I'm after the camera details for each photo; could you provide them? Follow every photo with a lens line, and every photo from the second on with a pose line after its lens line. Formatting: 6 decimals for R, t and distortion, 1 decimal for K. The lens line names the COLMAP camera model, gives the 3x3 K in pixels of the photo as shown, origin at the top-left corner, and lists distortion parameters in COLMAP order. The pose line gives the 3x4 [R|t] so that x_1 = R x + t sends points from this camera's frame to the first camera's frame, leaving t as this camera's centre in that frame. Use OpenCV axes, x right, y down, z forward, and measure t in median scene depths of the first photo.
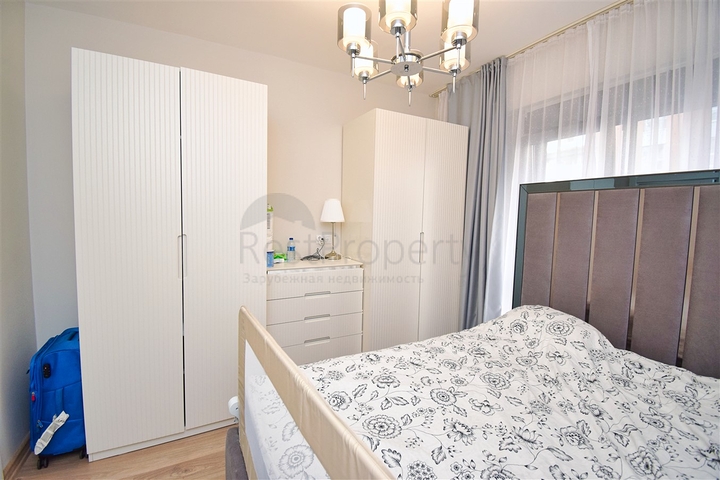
lens RADIAL K [[320.1, 0, 360.0], [0, 320.1, 240.0], [0, 0, 1]] dist [-0.001035, -0.000137]
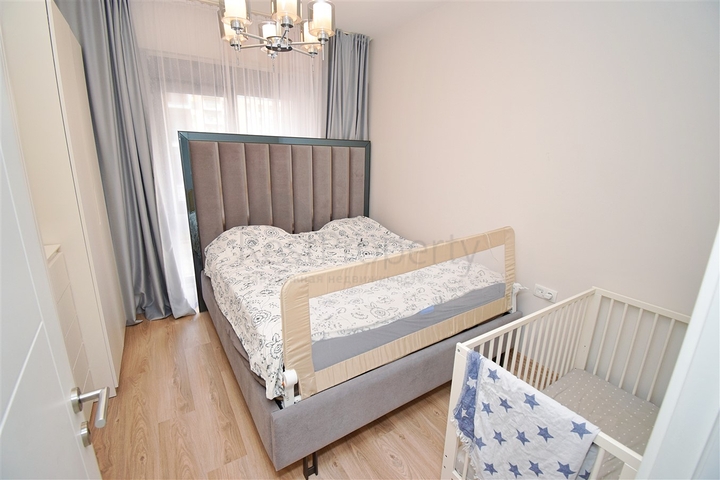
lens RADIAL K [[320.1, 0, 360.0], [0, 320.1, 240.0], [0, 0, 1]] dist [-0.001035, -0.000137]
pose [[-0.087459, -0.259076, 0.961889, -0.930392], [0.087792, 0.959827, 0.266503, -0.071228], [-0.992292, 0.107755, -0.061201, 0.656924]]
